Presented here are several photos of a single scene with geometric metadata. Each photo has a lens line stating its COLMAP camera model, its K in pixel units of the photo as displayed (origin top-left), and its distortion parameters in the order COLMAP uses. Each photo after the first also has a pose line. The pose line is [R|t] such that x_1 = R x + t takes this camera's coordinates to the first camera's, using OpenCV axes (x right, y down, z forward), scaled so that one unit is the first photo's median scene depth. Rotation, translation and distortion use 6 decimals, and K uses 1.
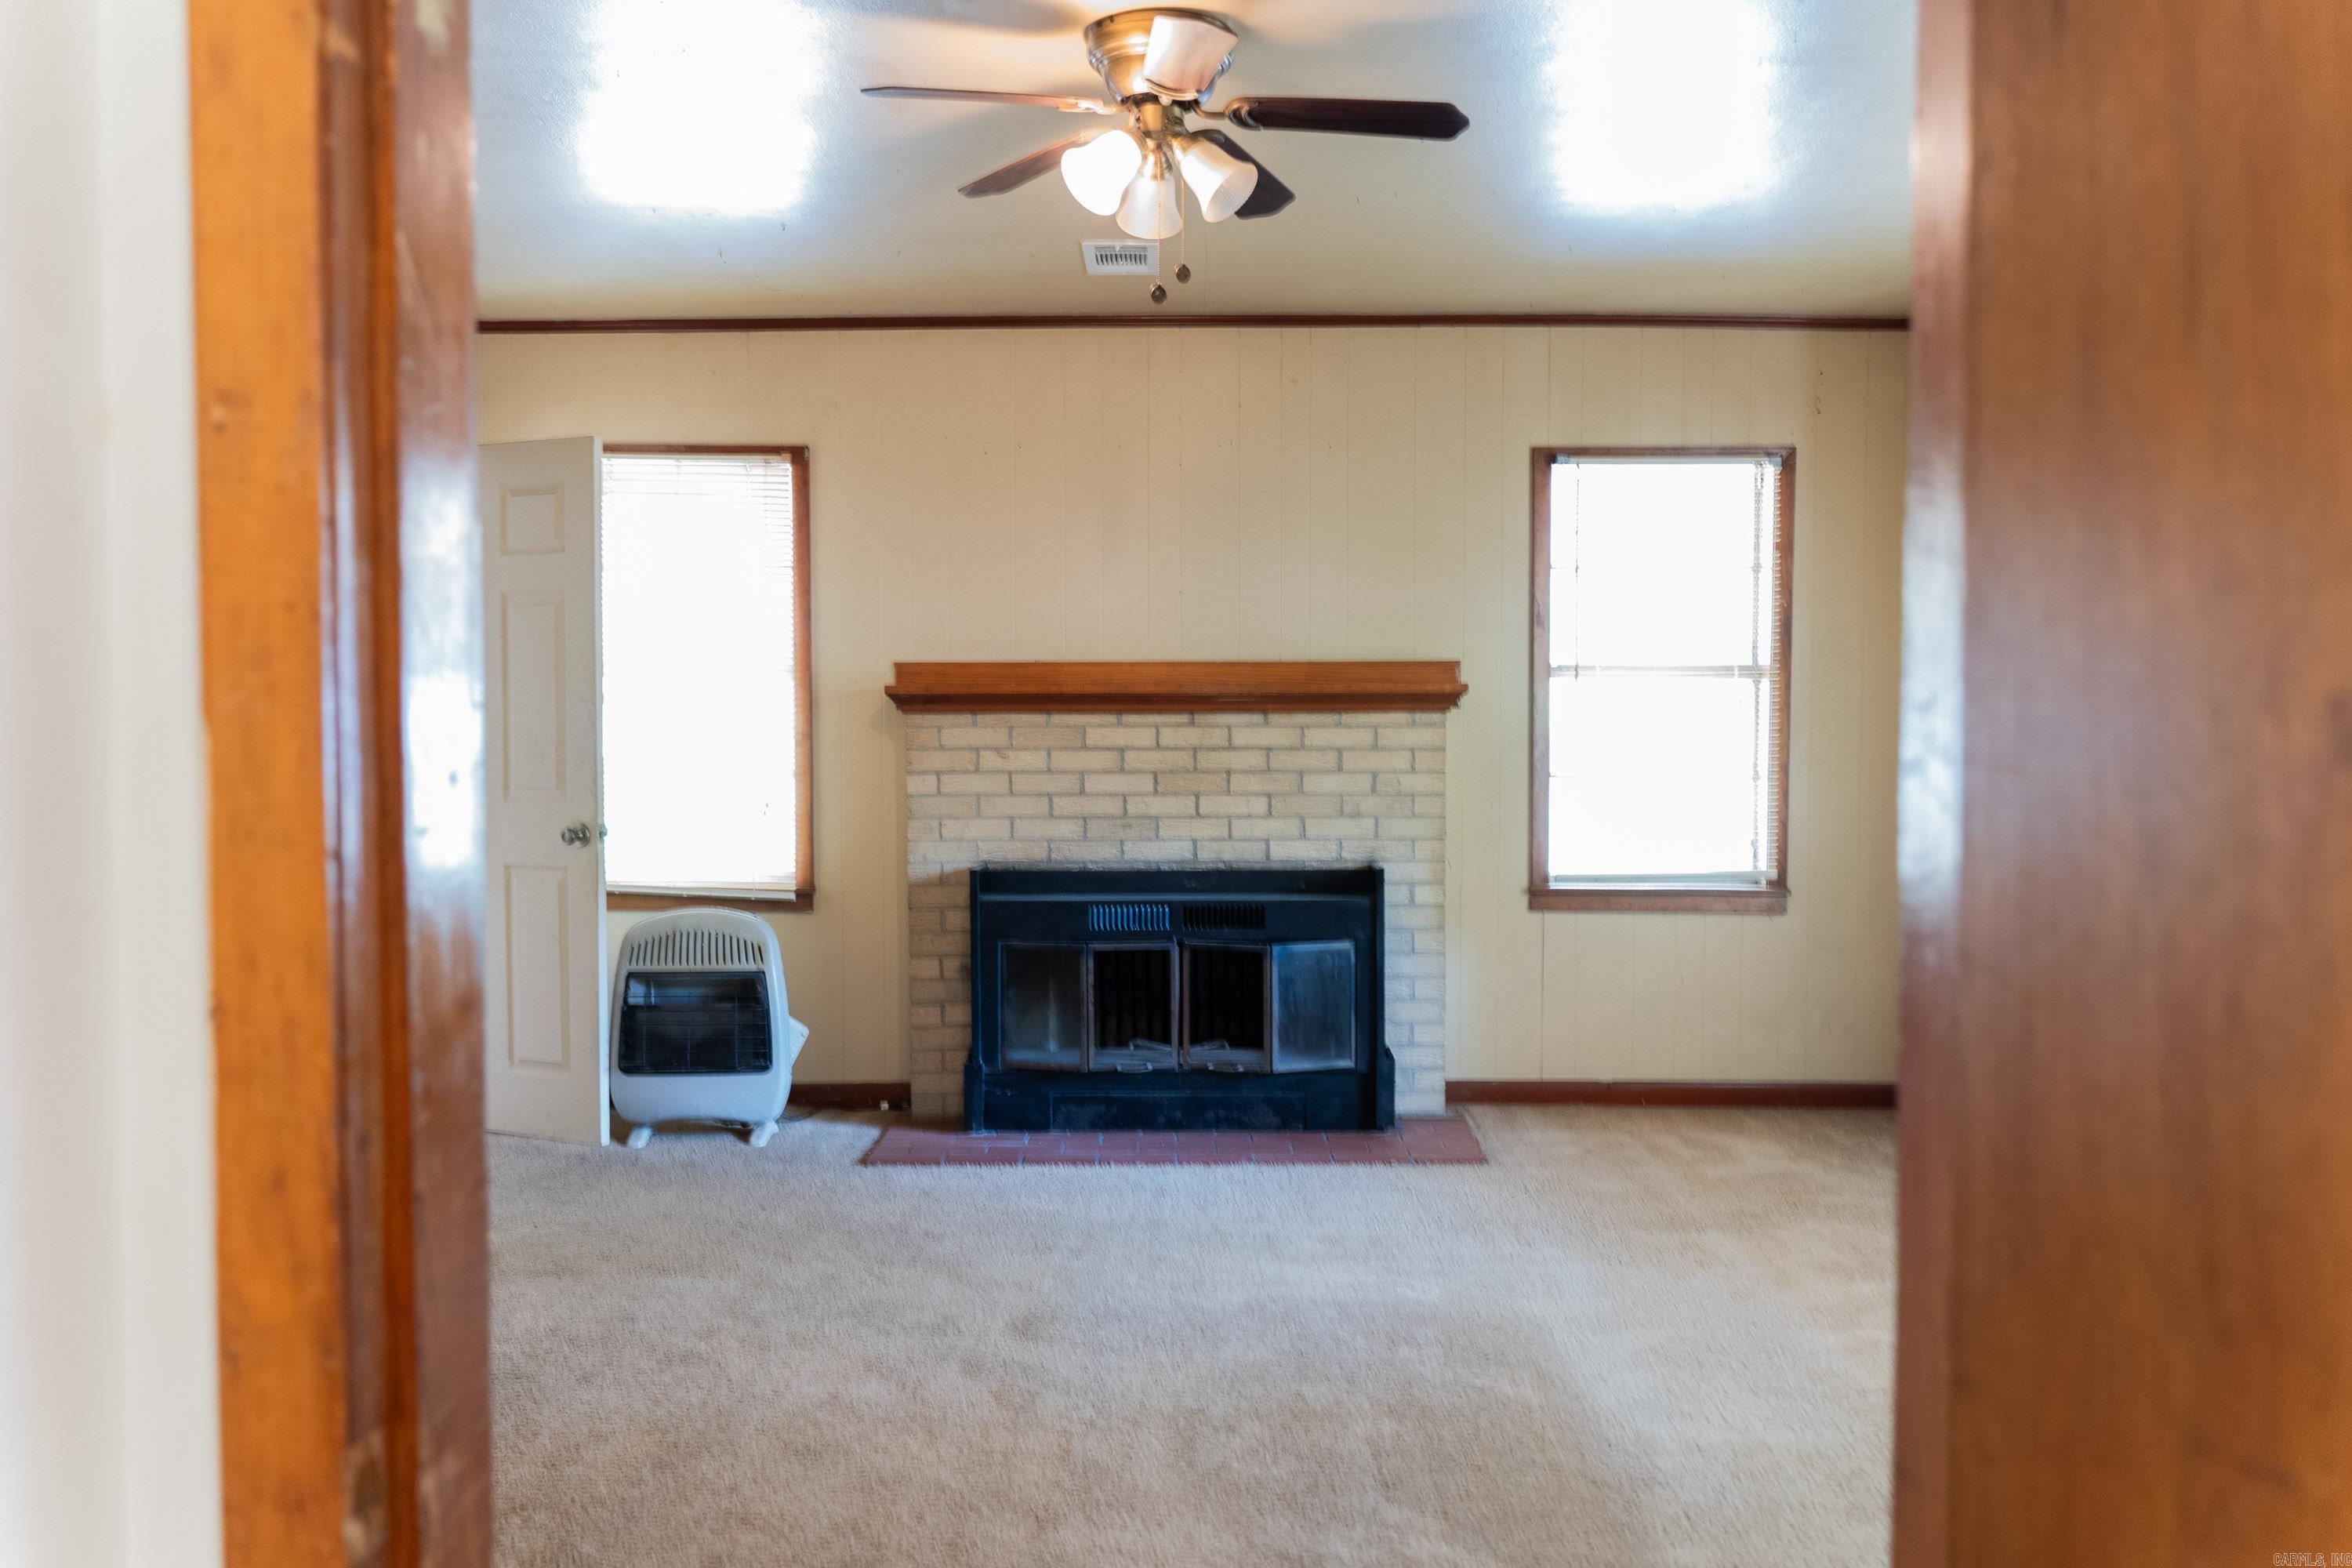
lens RADIAL K [[1882.3, 0, 1176.0], [0, 1882.3, 784.0], [0, 0, 1]] dist [-0.004297, 0.000170]
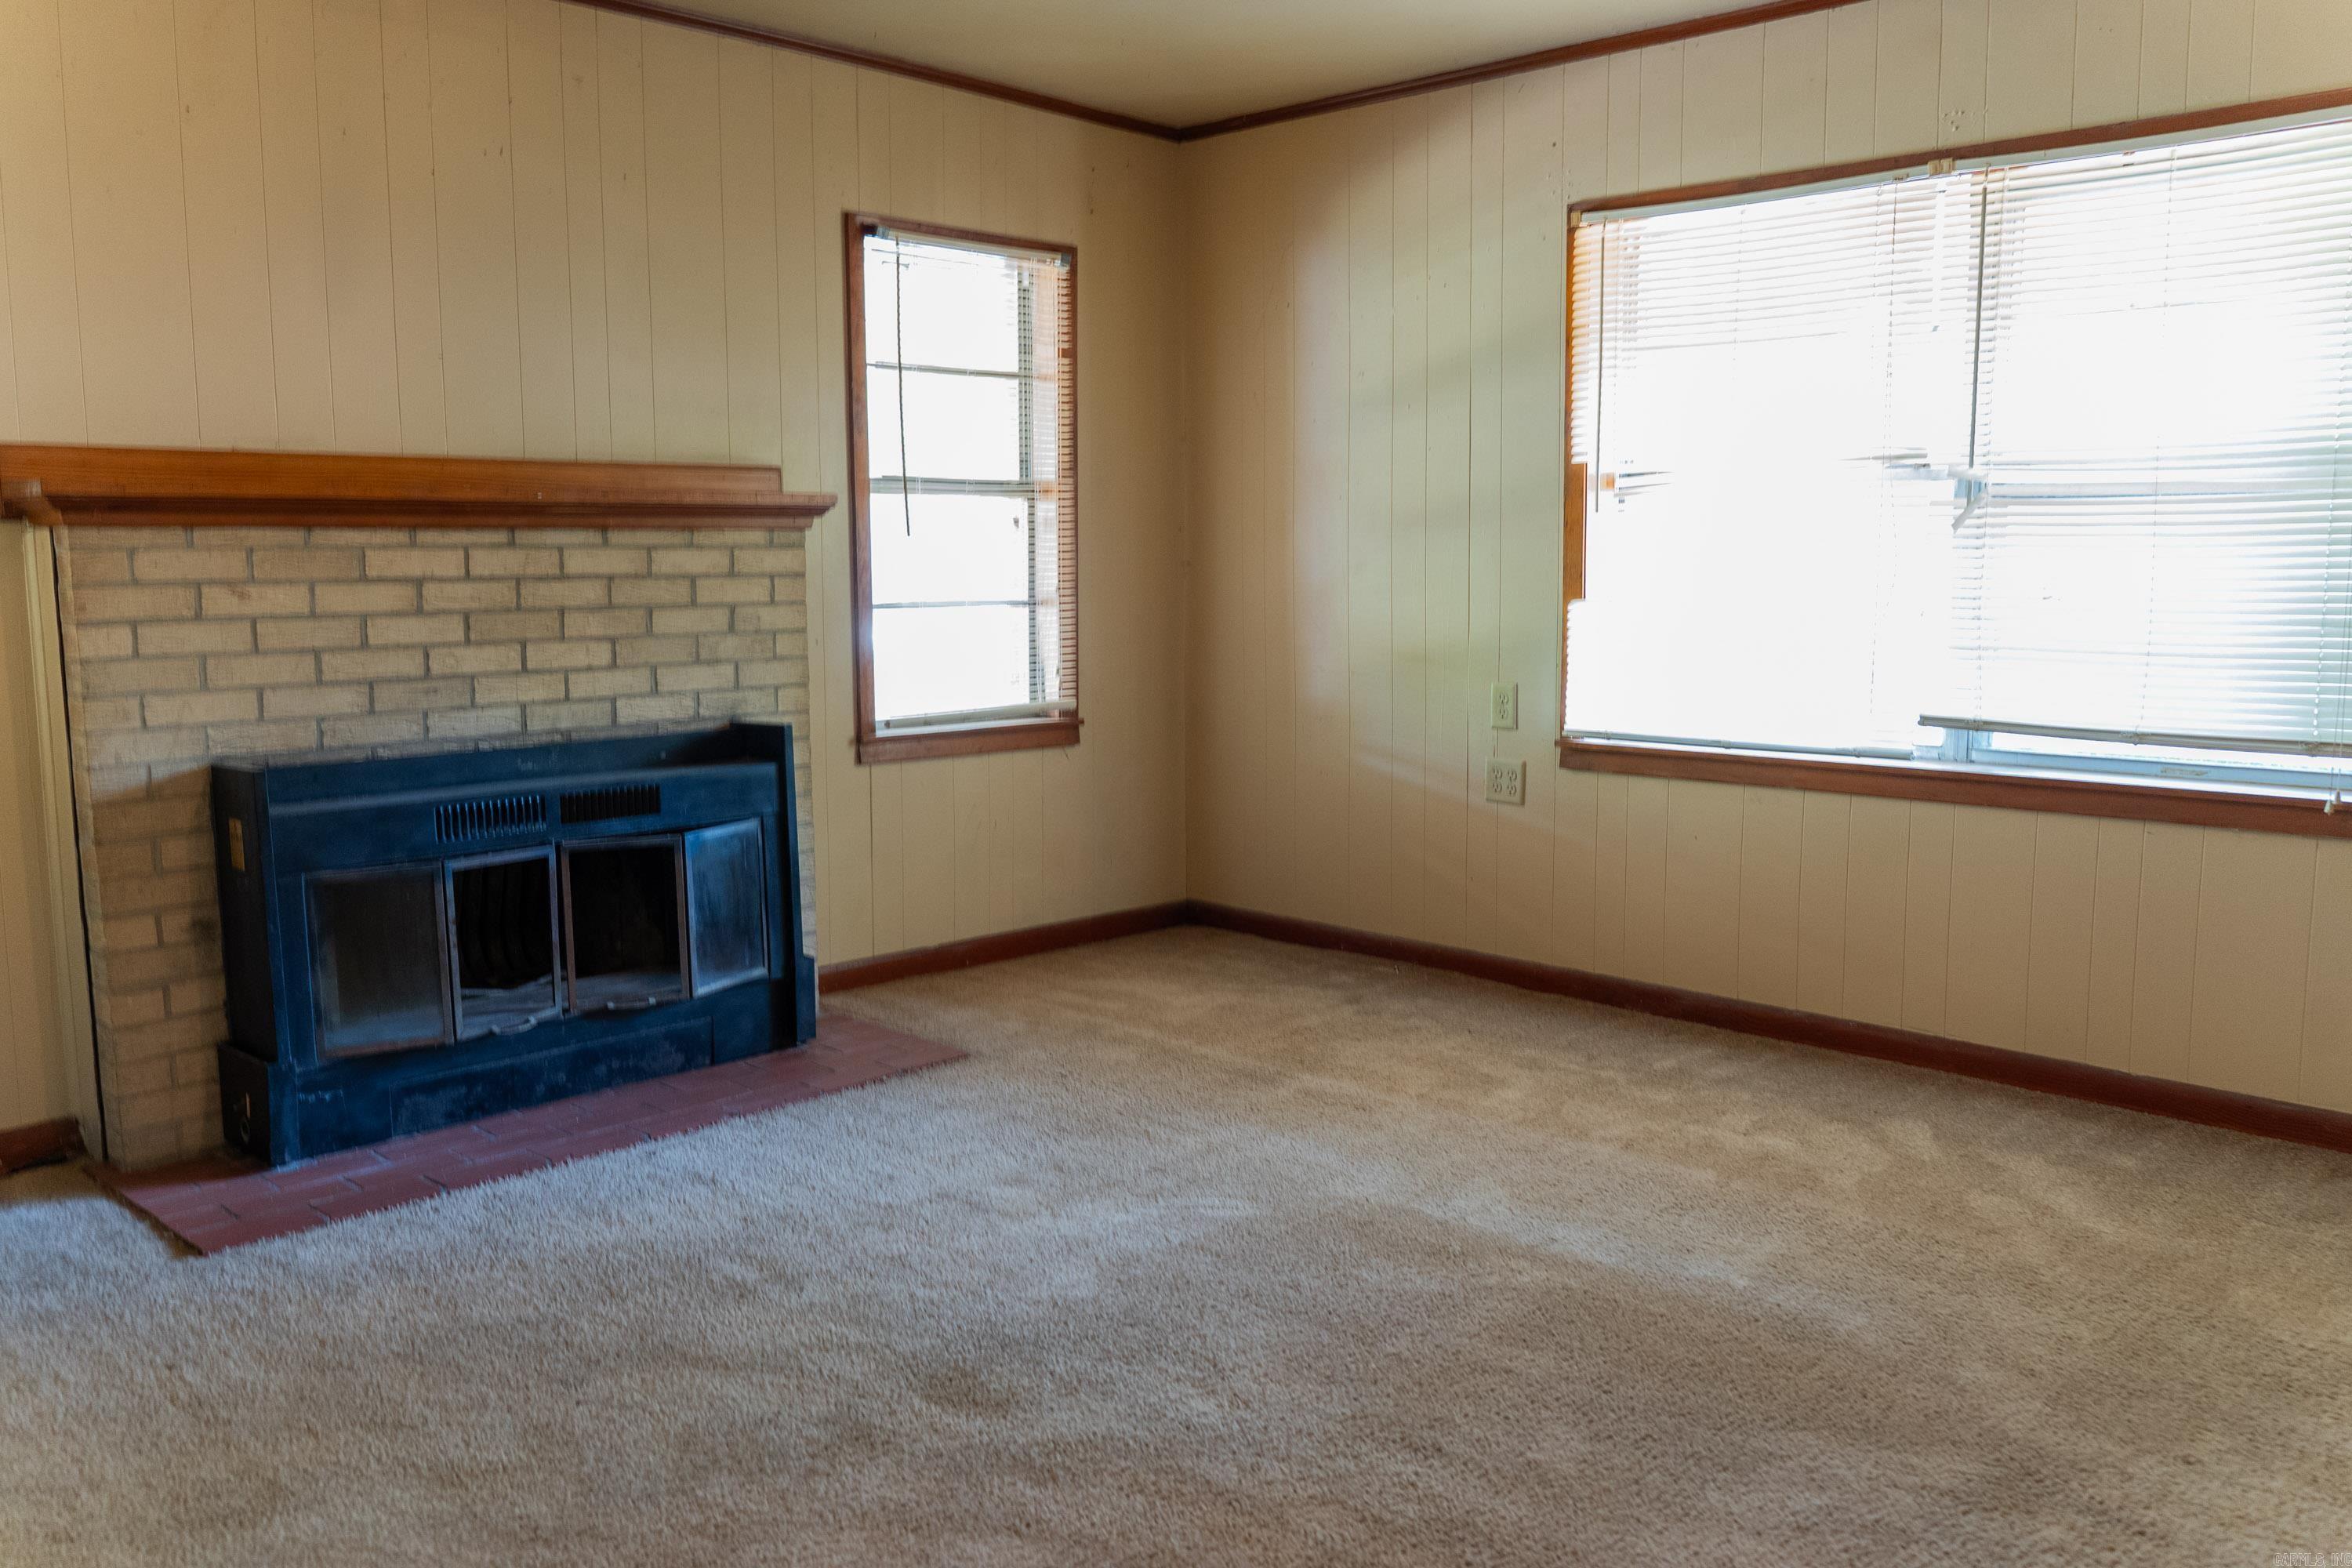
lens RADIAL K [[1882.3, 0, 1176.0], [0, 1882.3, 784.0], [0, 0, 1]] dist [-0.004297, 0.000170]
pose [[0.689767, -0.091521, 0.718223, -0.341602], [0.031101, 0.994808, 0.096897, -0.002522], [-0.723363, -0.044499, 0.689033, 0.315001]]
